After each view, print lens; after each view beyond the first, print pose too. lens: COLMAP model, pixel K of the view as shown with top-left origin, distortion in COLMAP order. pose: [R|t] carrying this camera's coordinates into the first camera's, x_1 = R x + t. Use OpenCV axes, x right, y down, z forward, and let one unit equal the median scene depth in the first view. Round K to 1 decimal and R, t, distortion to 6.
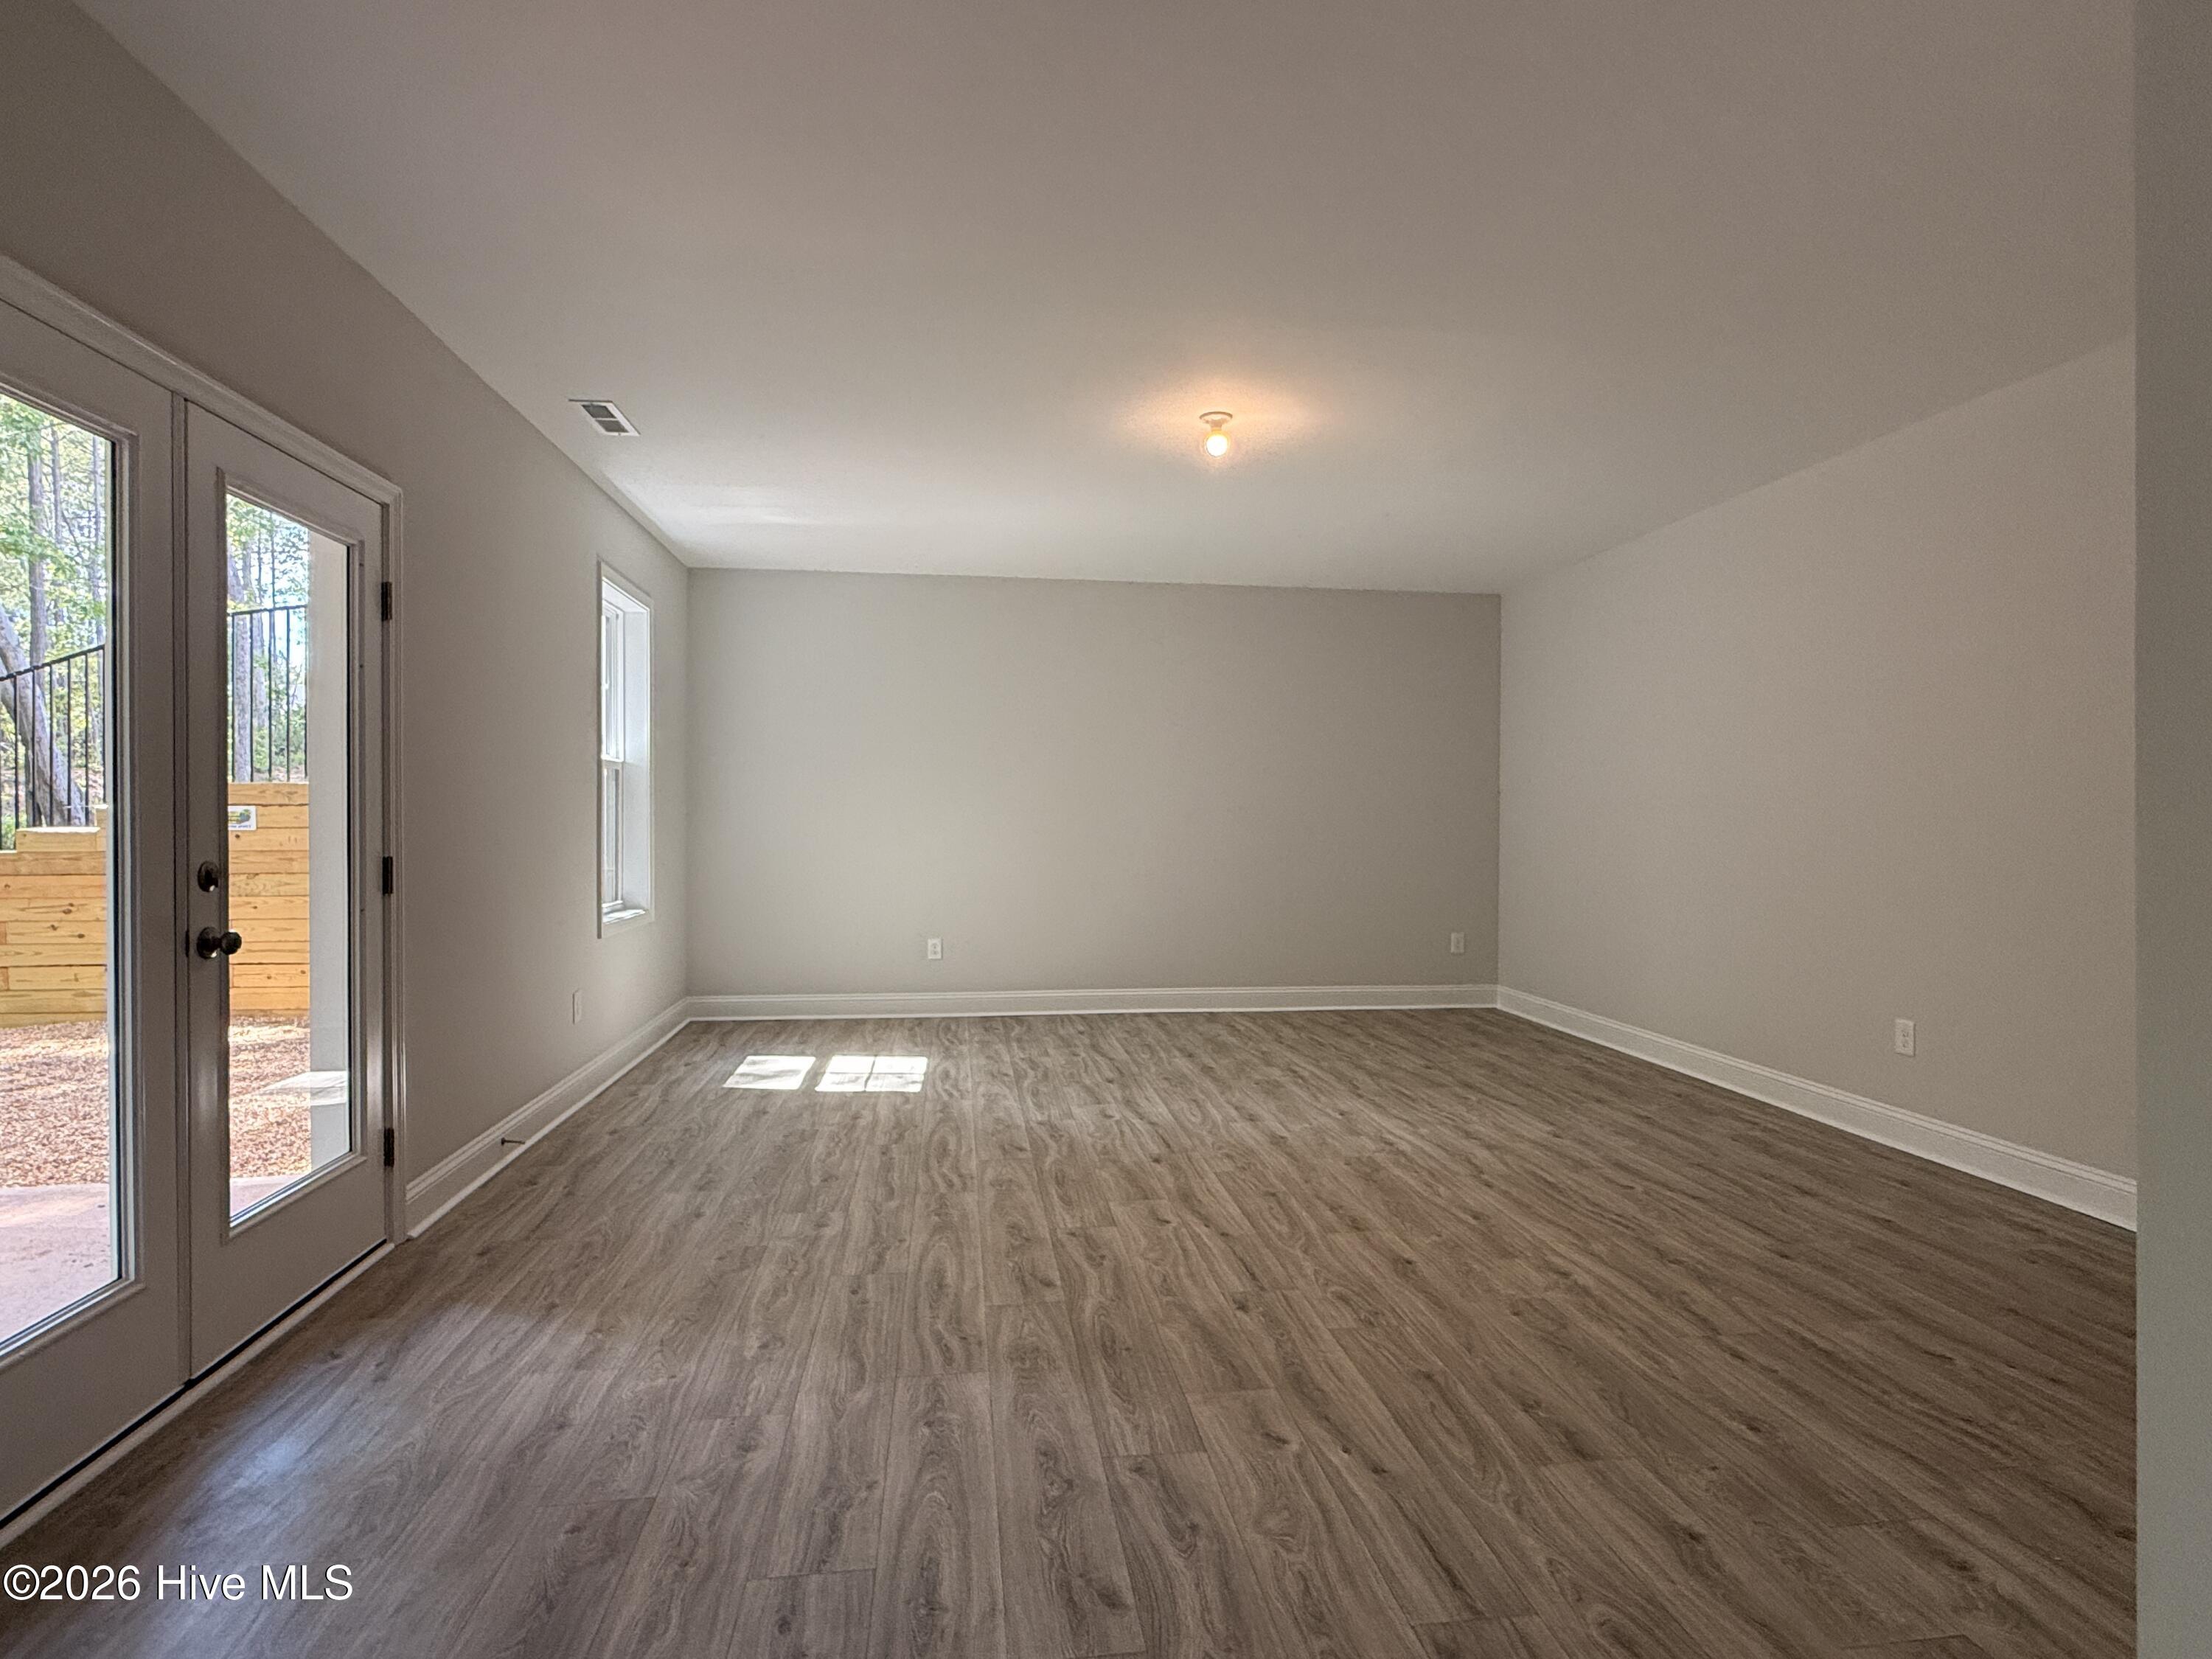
lens RADIAL K [[1145.3, 0, 1099.6], [0, 1145.3, 827.9], [0, 0, 1]] dist [0.003557, -0.000360]
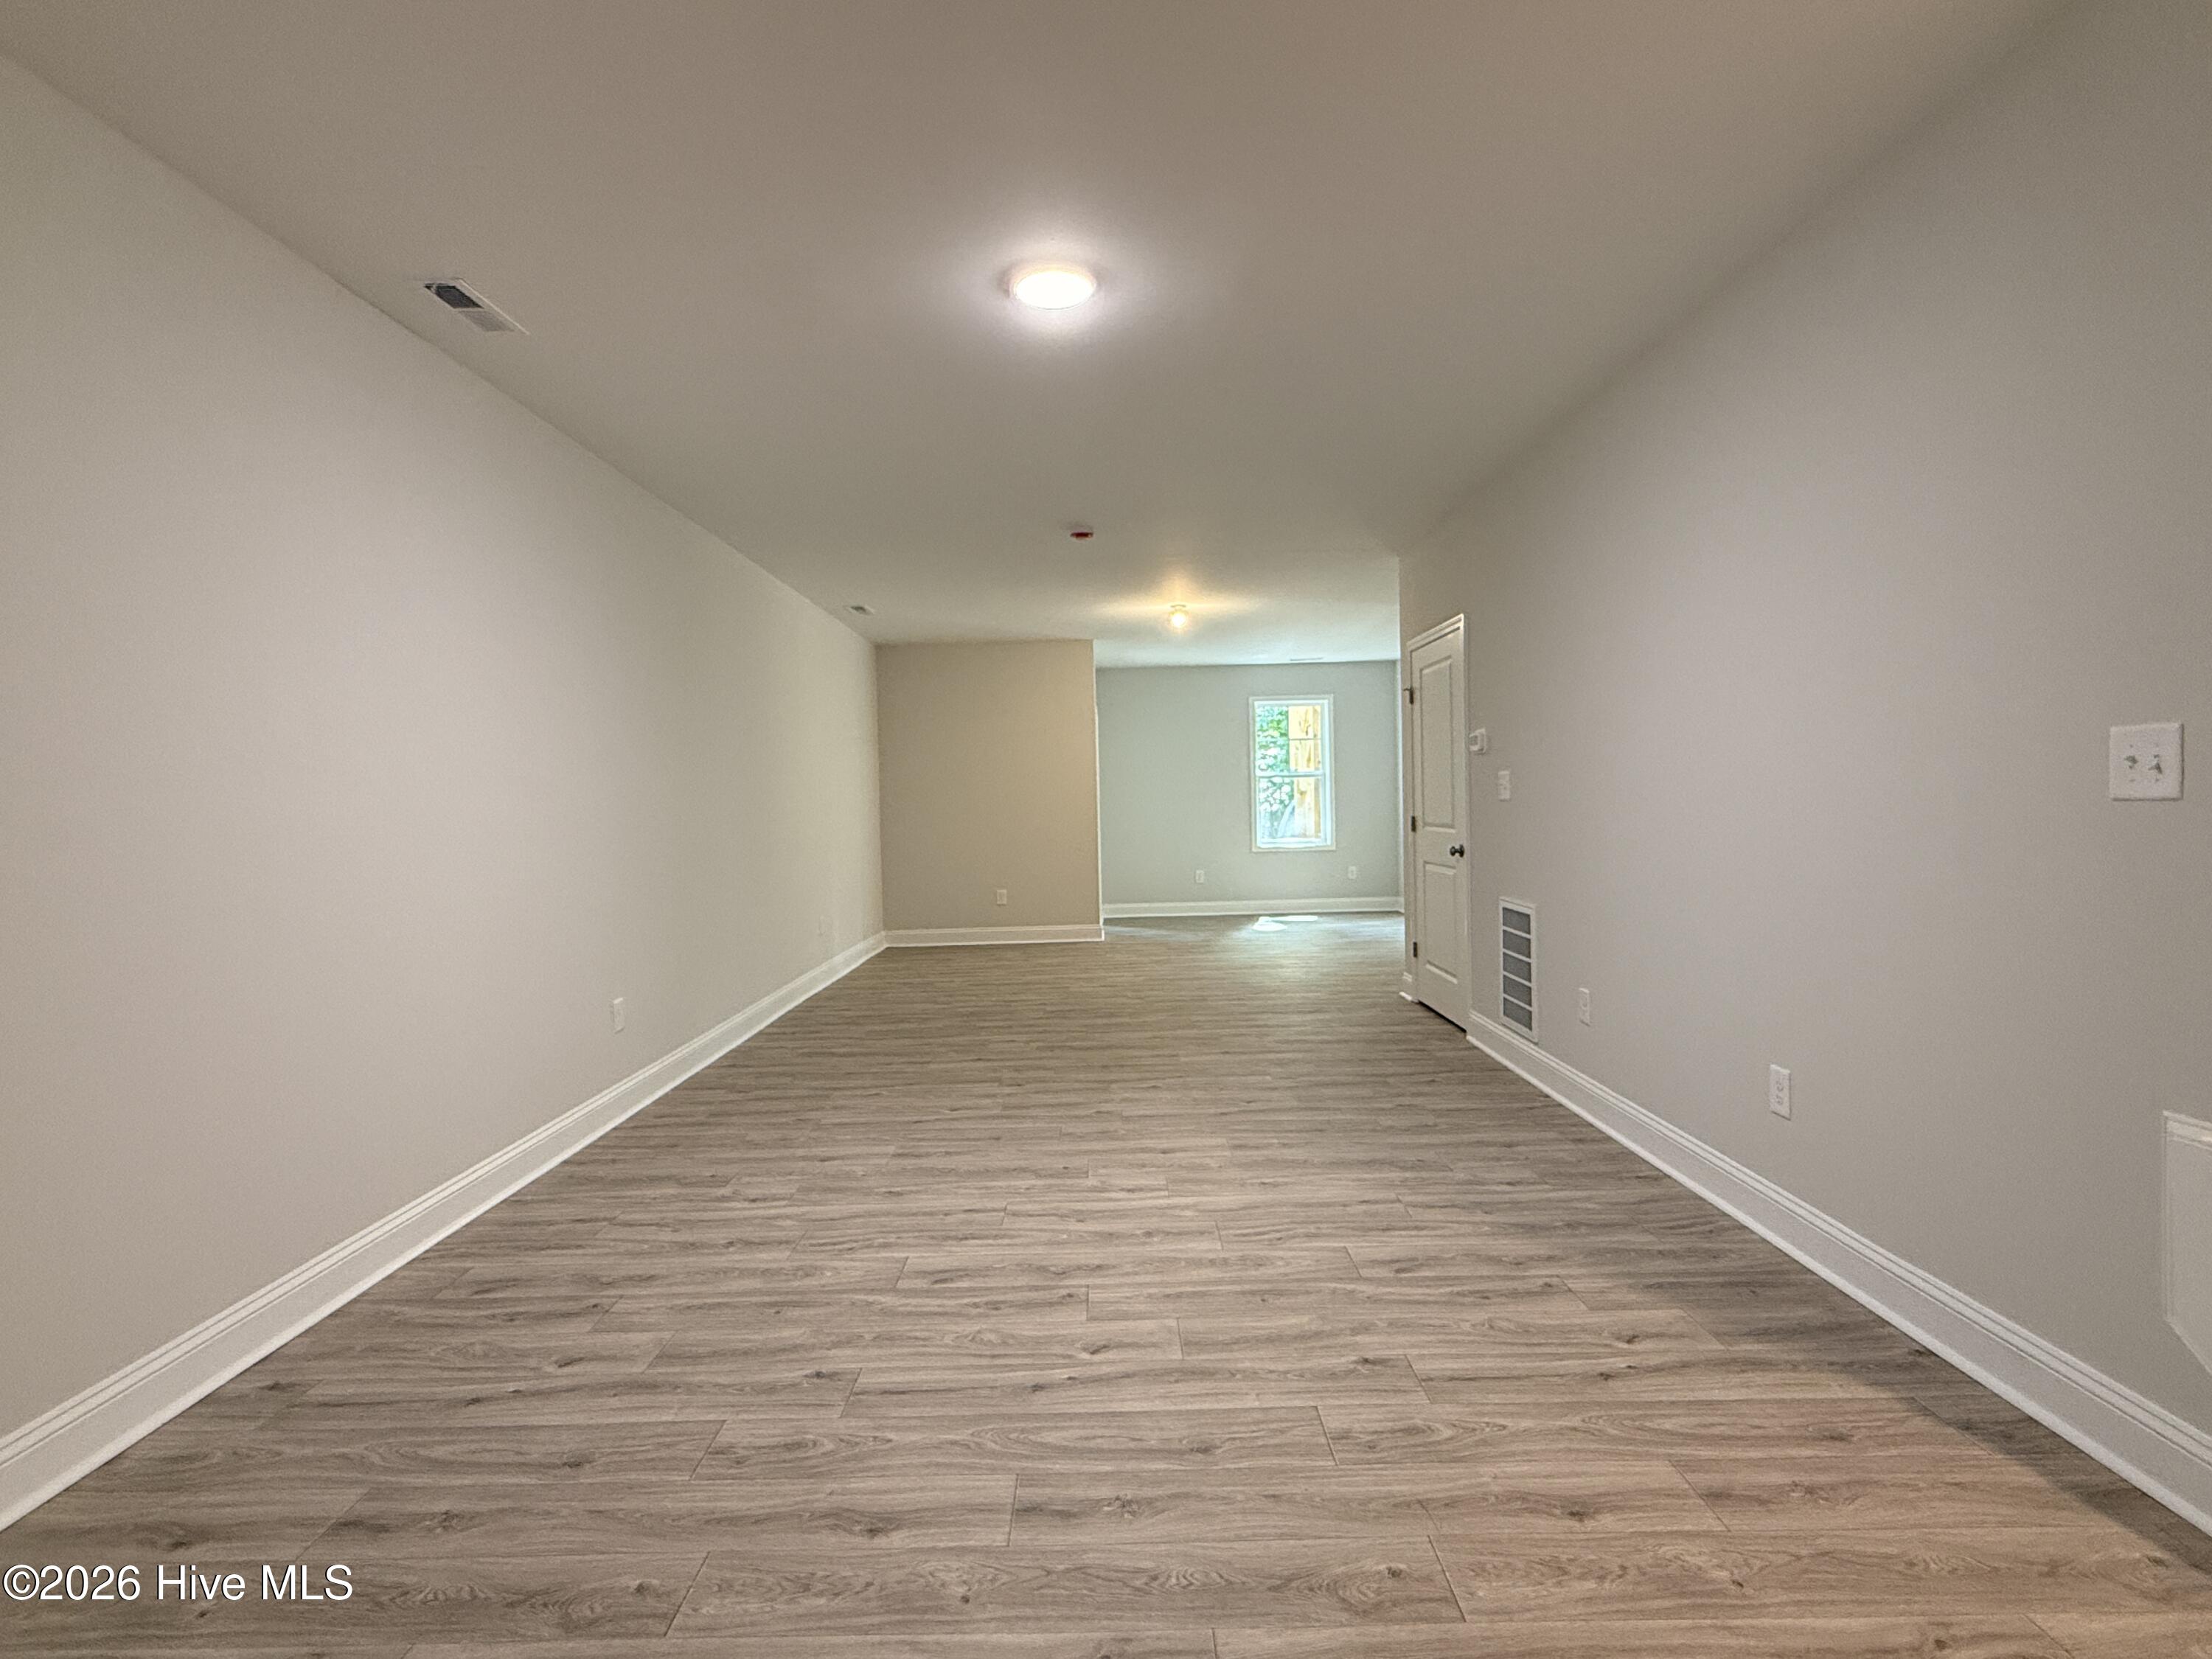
lens RADIAL K [[1101.1, 0, 1103.6], [0, 1101.1, 828.8], [0, 0, 1]] dist [0.000257, 0.000217]
pose [[-0.131754, 0.027674, -0.990896, 0.857072], [0.017727, 0.999516, 0.025558, -0.024148], [0.991124, -0.014198, -0.132180, 1.227881]]
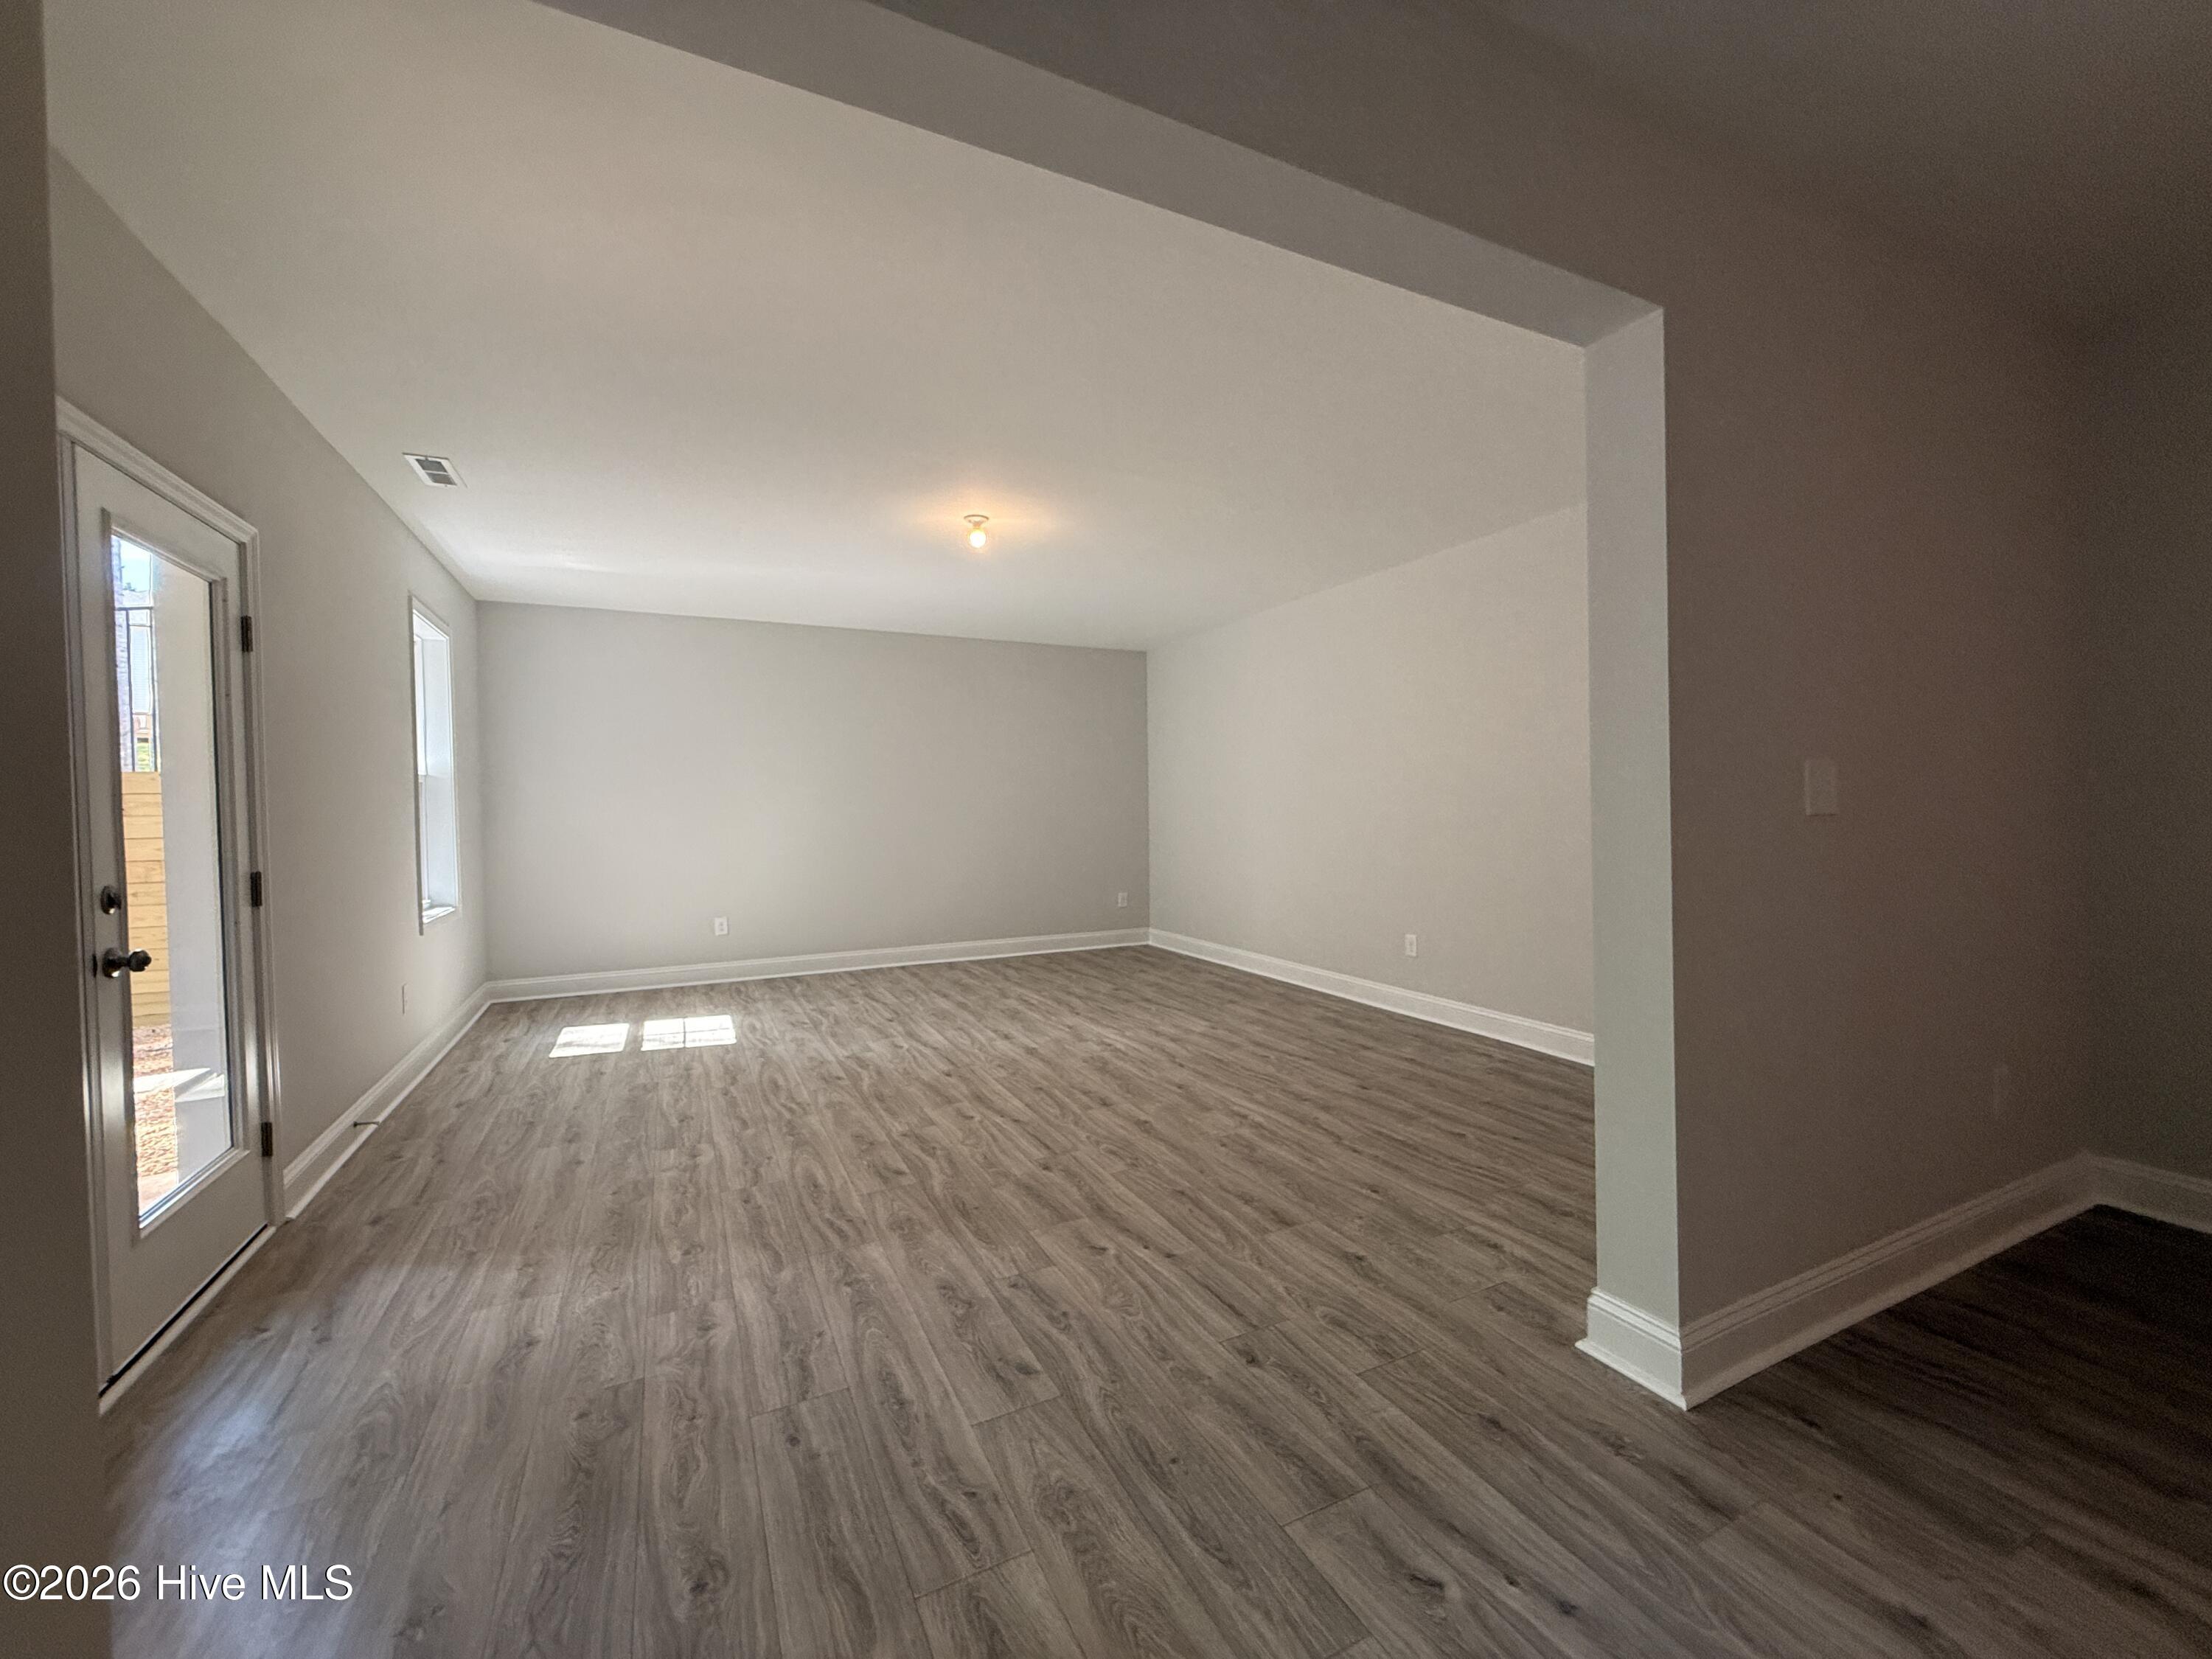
lens RADIAL K [[889.6, 0, 1100.5], [0, 889.6, 828.1], [0, 0, 1]] dist [0.002181, 0.000396]
pose [[0.947449, -0.023876, 0.319015, -0.138981], [0.019616, 0.999670, 0.016562, -0.014770], [-0.319305, -0.009434, 0.947605, -0.048840]]
